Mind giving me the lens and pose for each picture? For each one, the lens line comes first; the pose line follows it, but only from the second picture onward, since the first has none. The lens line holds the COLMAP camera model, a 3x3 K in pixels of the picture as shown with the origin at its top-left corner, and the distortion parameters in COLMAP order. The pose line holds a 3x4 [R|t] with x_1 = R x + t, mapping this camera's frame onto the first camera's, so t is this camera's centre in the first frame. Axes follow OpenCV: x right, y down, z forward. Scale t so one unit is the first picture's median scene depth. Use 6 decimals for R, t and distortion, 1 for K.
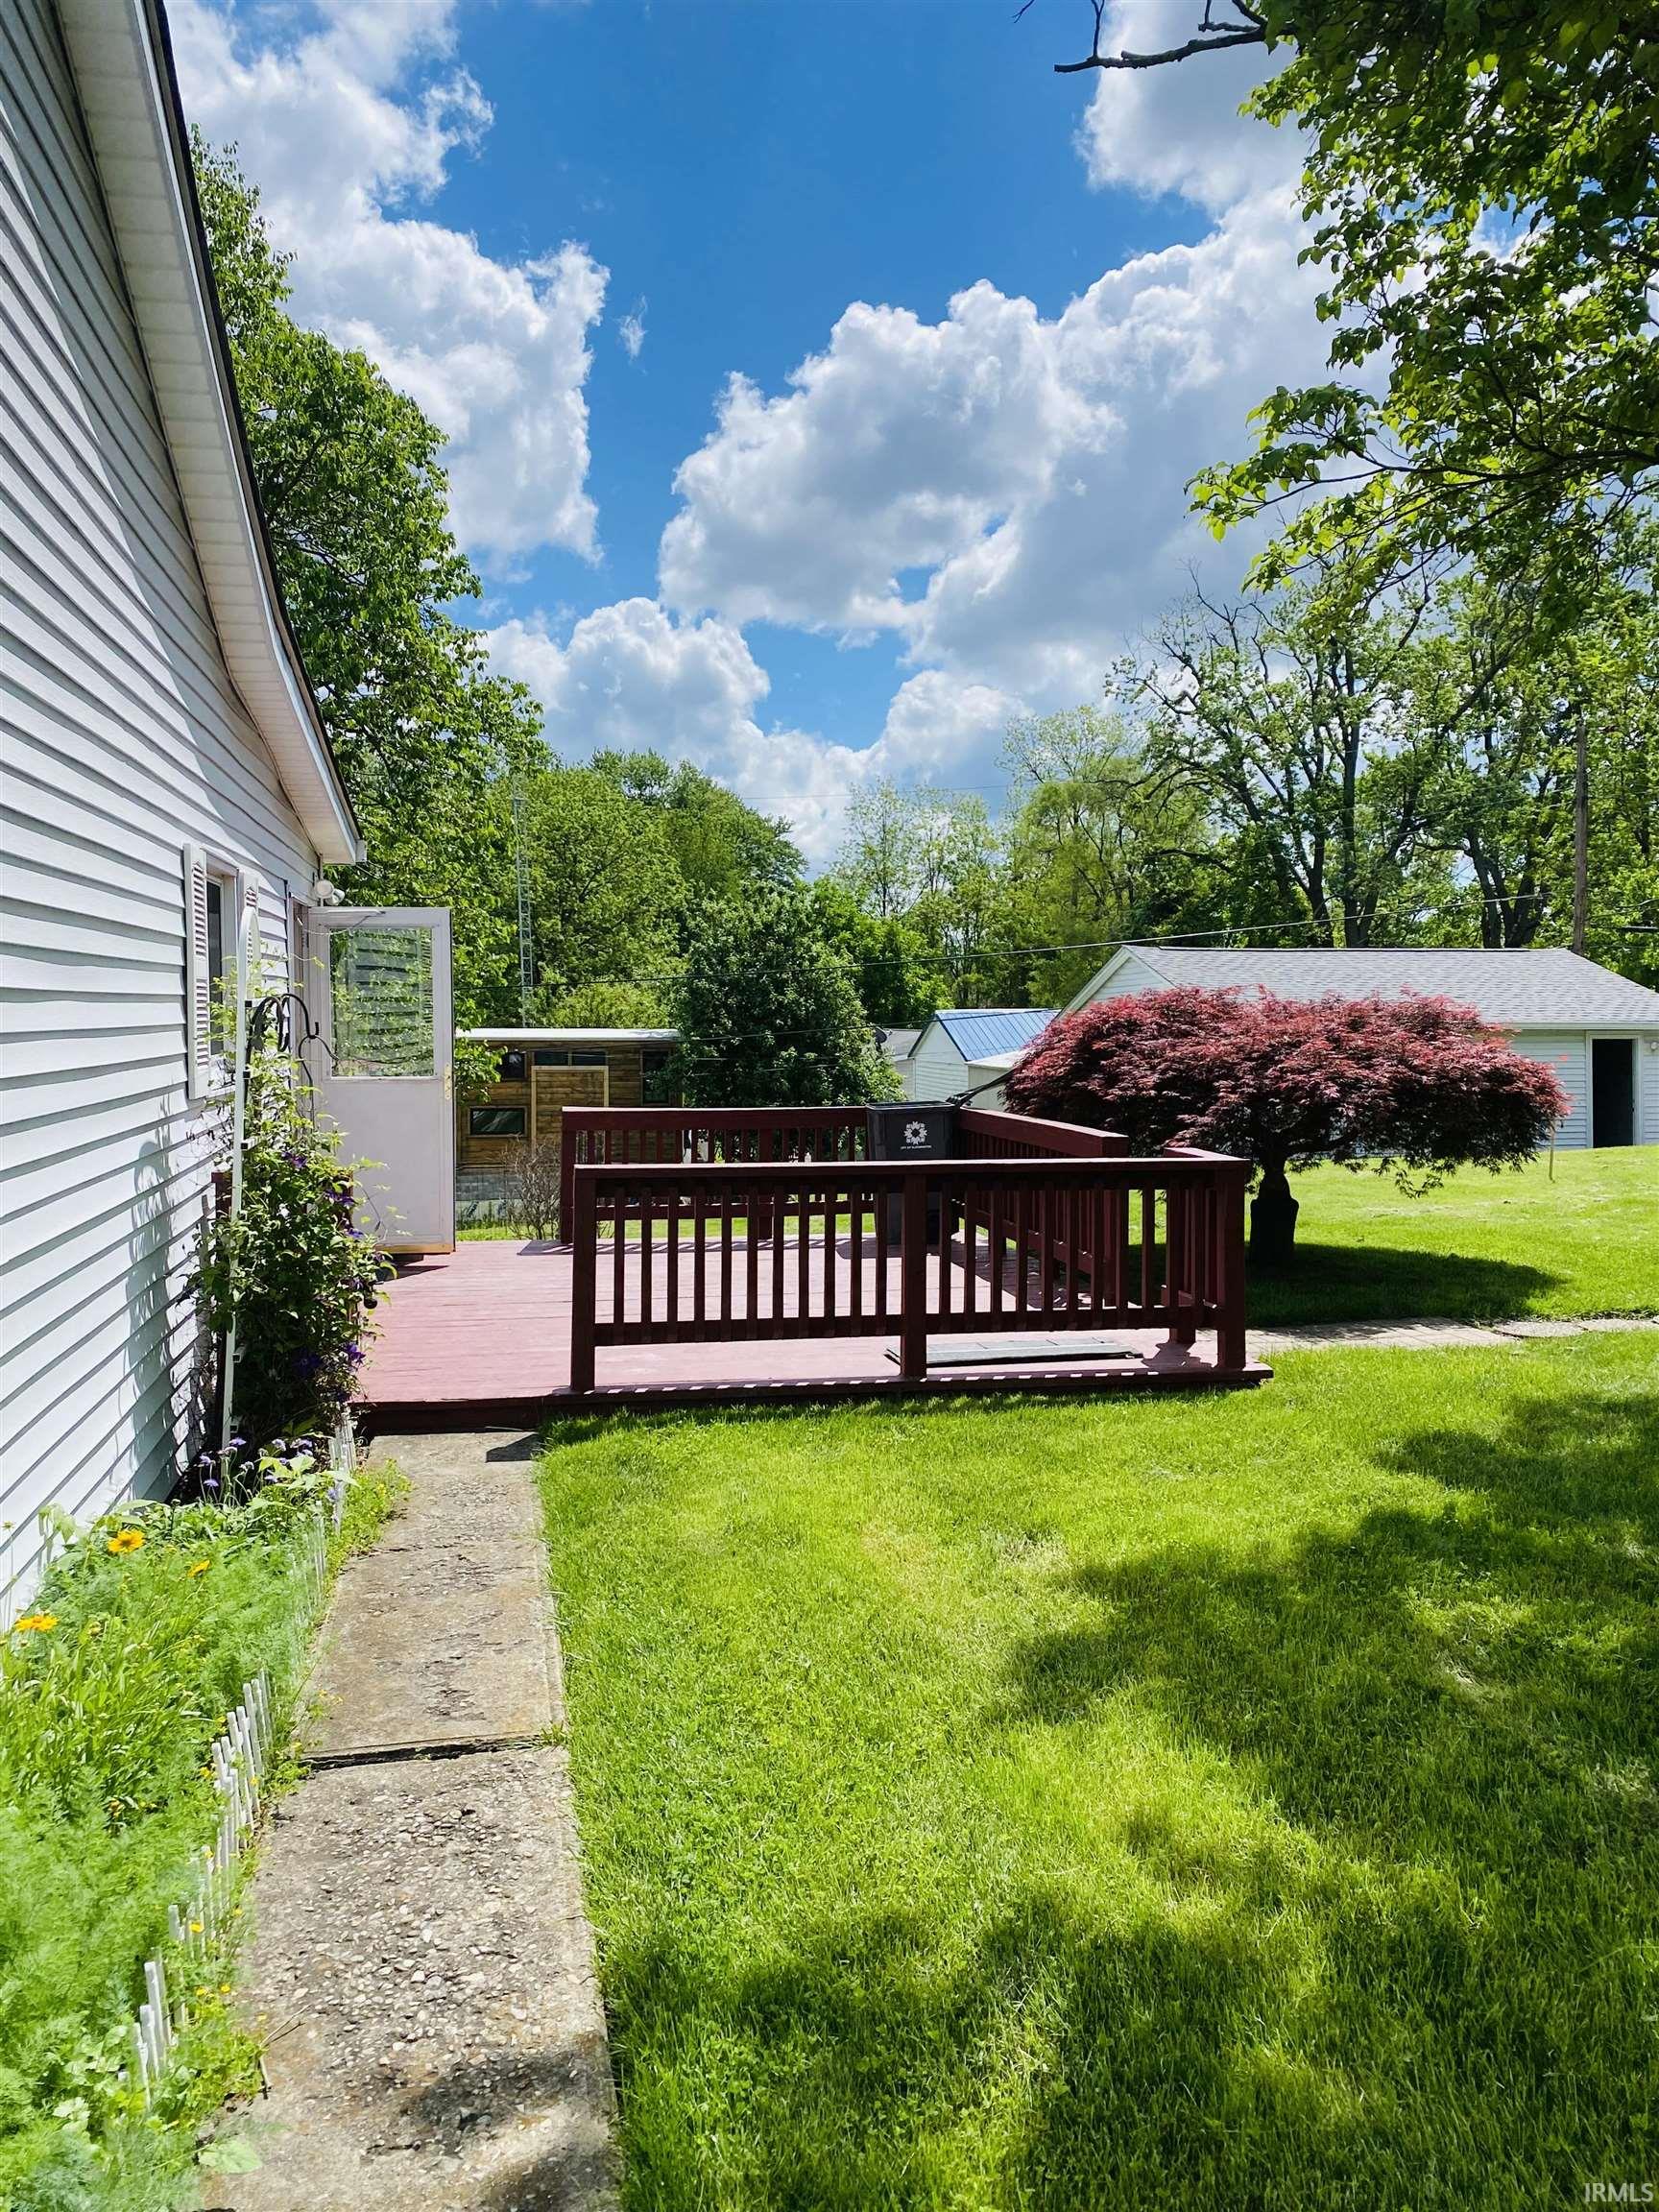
lens RADIAL K [[1675.5, 0, 832.3], [0, 1675.5, 1103.0], [0, 0, 1]] dist [0.006332, 0.000504]
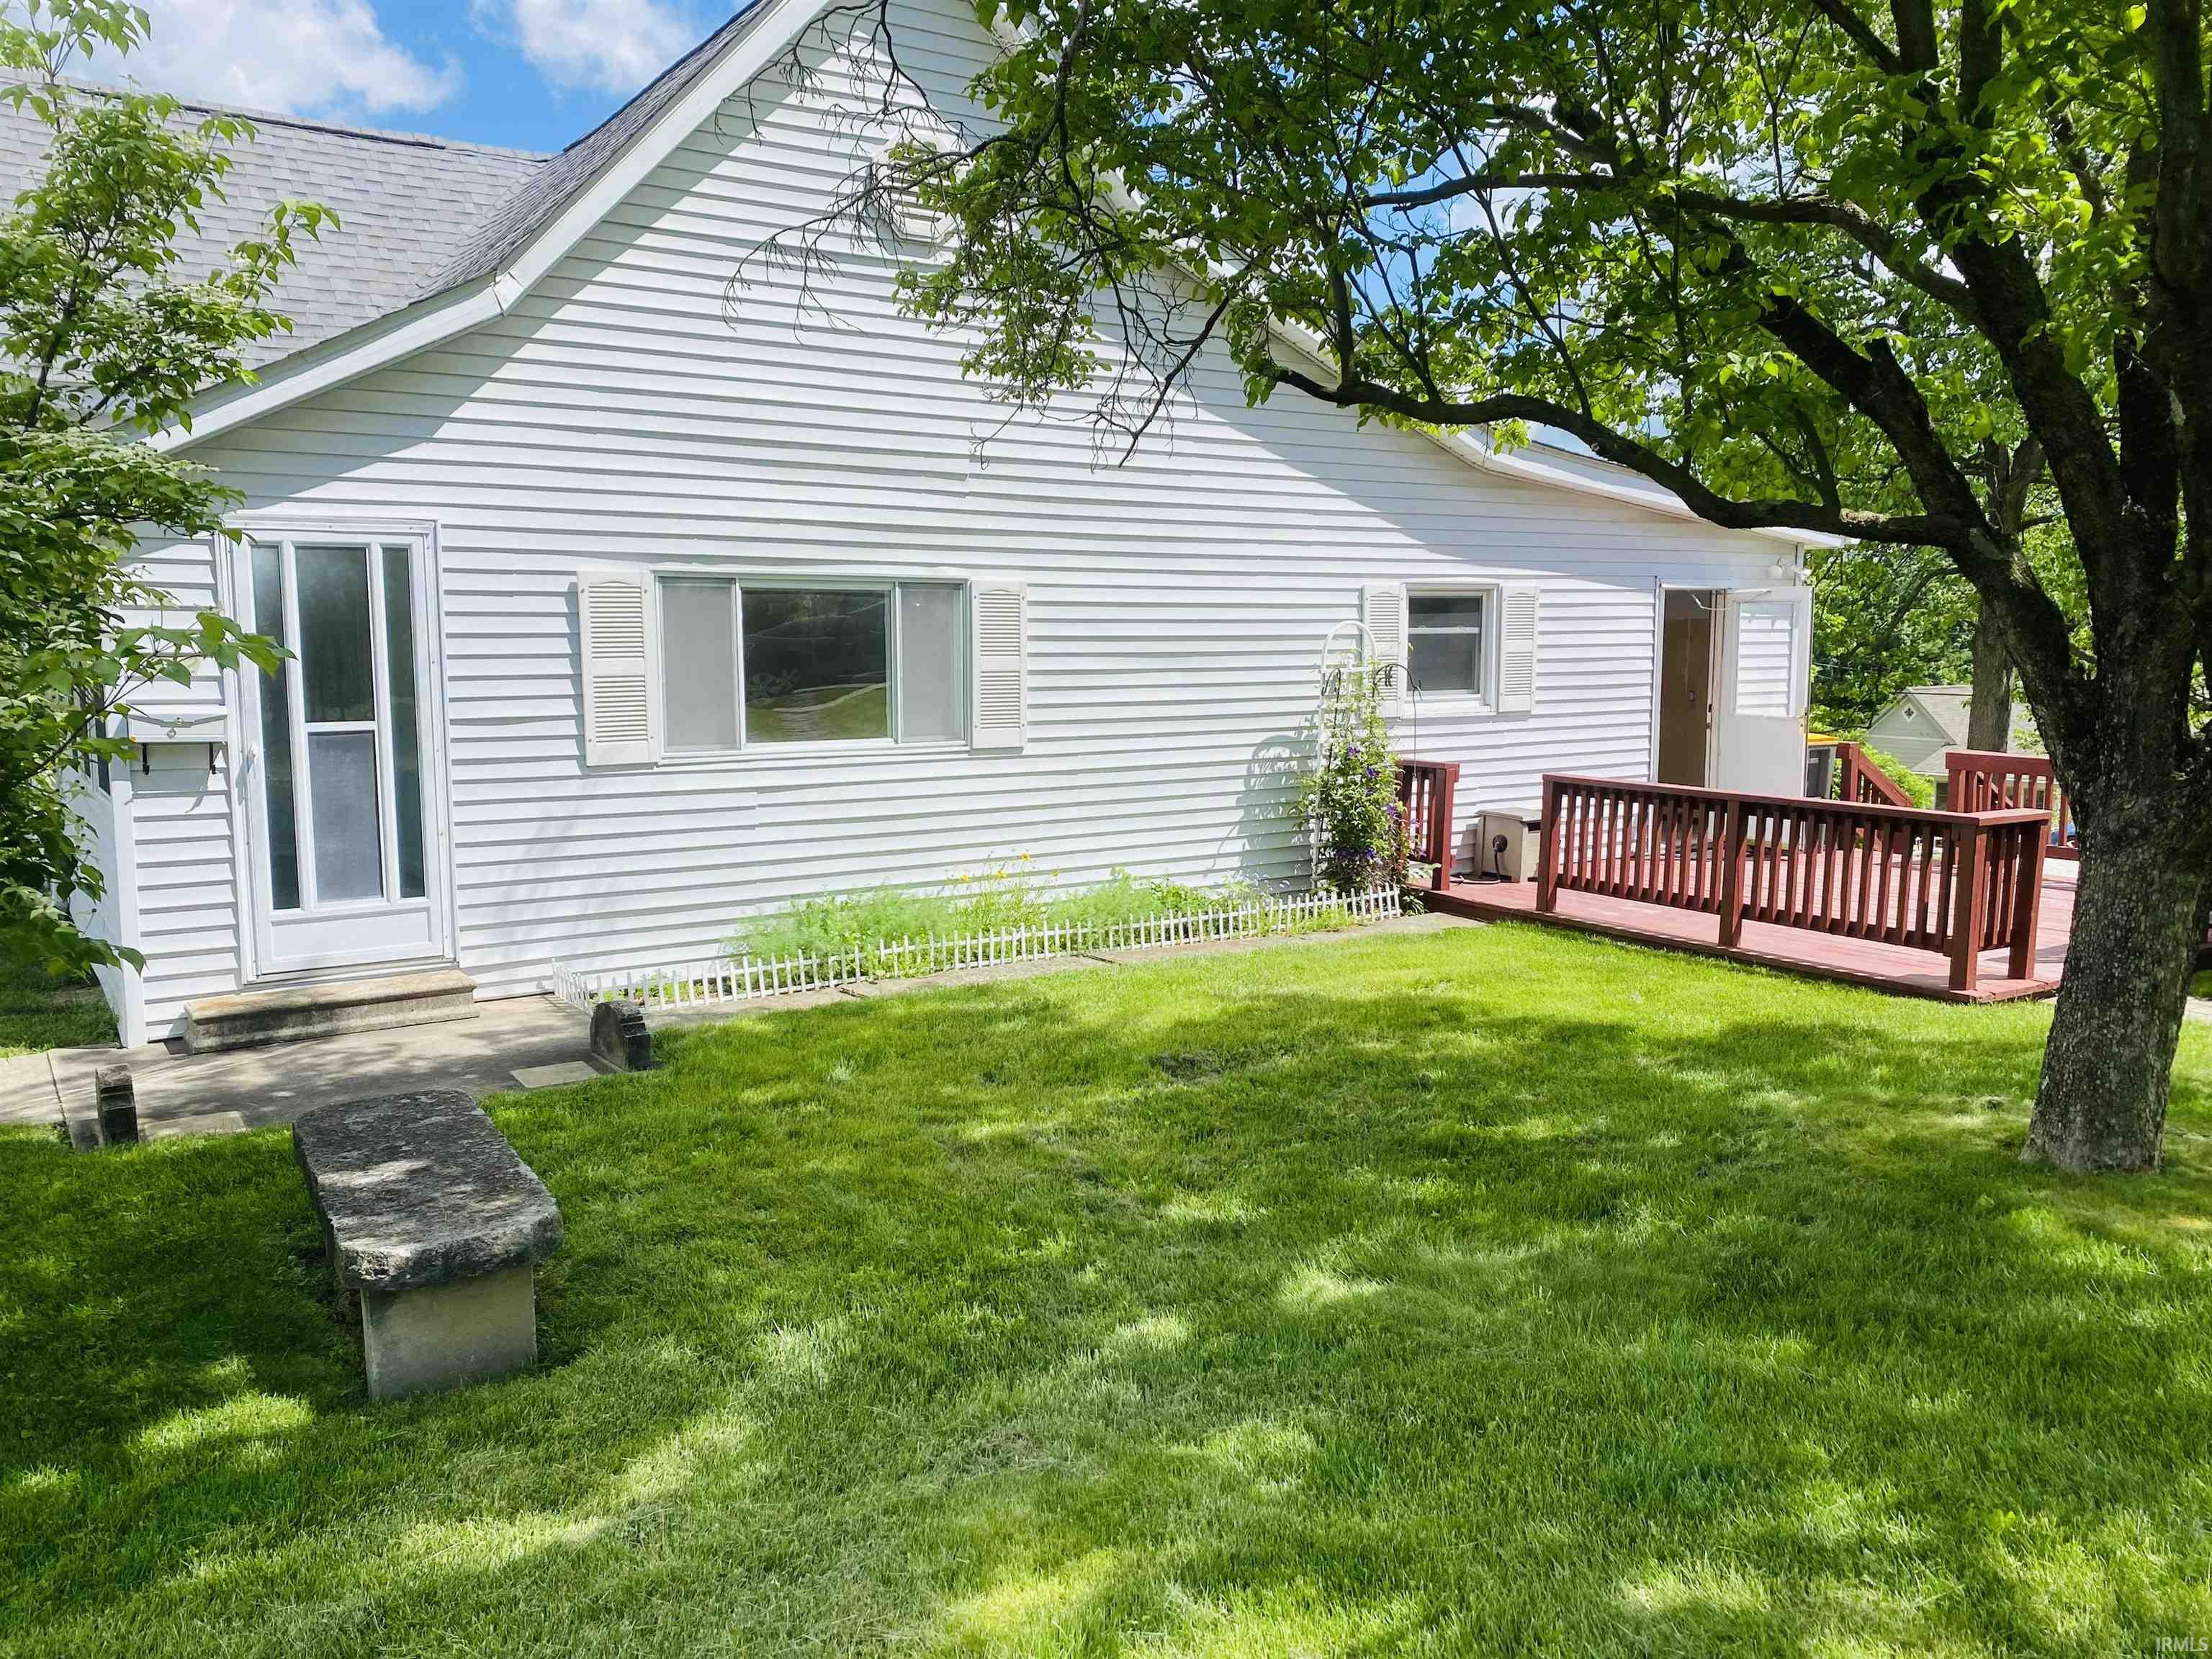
lens RADIAL K [[1675.5, 0, 1107.8], [0, 1675.5, 837.8], [0, 0, 1]] dist [0.006332, 0.000504]
pose [[0.362829, 0.112475, -0.925043, 1.162161], [-0.050179, 0.993607, 0.101130, -0.044666], [0.930504, 0.009725, 0.366153, -0.006467]]
